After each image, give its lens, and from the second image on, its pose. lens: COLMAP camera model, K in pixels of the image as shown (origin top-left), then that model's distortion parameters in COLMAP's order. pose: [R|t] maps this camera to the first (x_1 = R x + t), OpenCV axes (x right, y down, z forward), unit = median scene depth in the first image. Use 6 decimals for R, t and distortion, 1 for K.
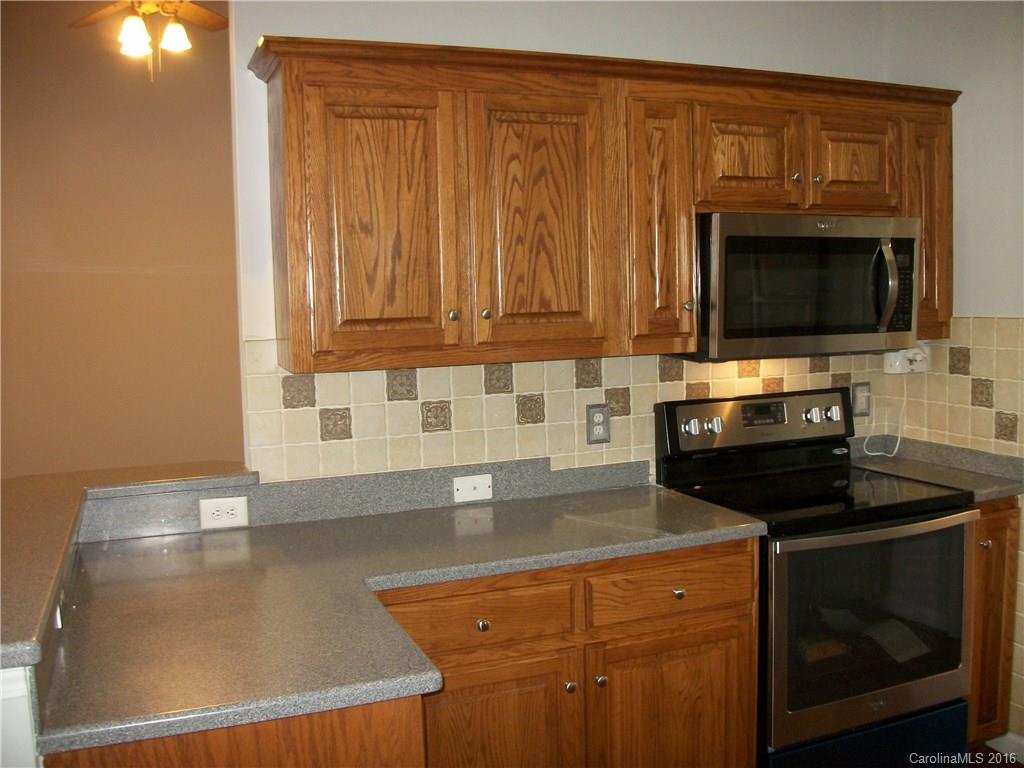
lens RADIAL K [[978.3, 0, 540.4], [0, 978.3, 380.5], [0, 0, 1]] dist [-0.110639, 0.020089]
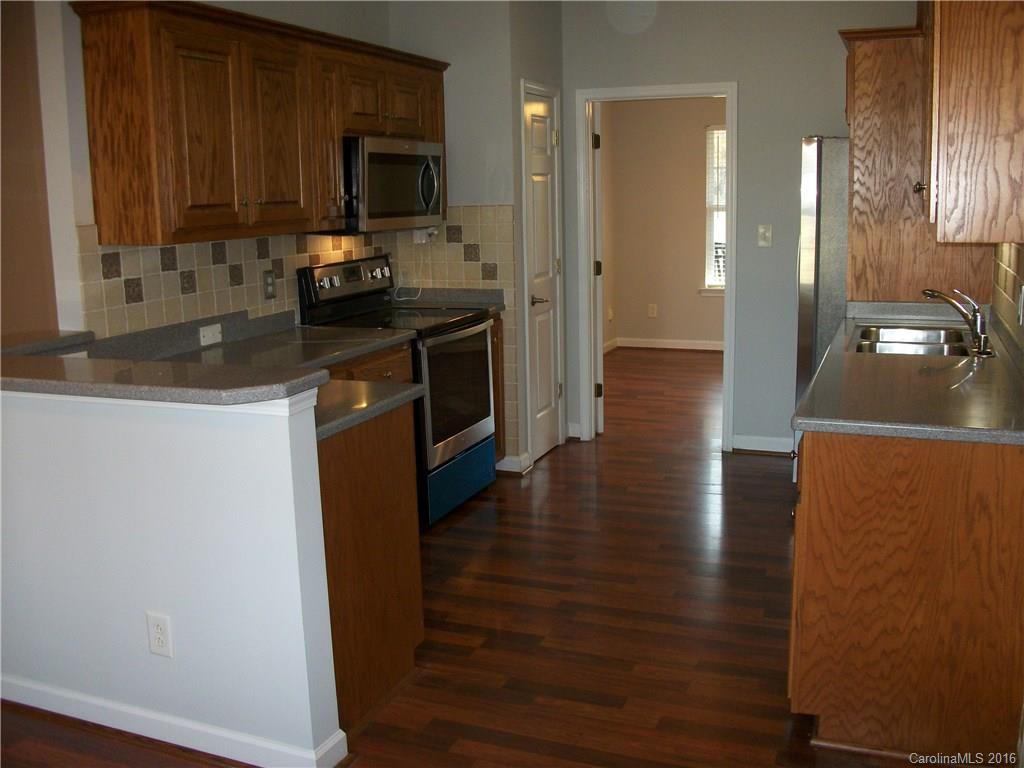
lens RADIAL K [[979.5, 0, 512.0], [0, 979.5, 384.0], [0, 0, 1]] dist [-0.135193, 0.035704]
pose [[0.704405, -0.126527, 0.698430, -0.711272], [0.066878, 0.991437, 0.112158, 0.054944], [-0.706640, -0.032294, 0.706835, -0.243135]]
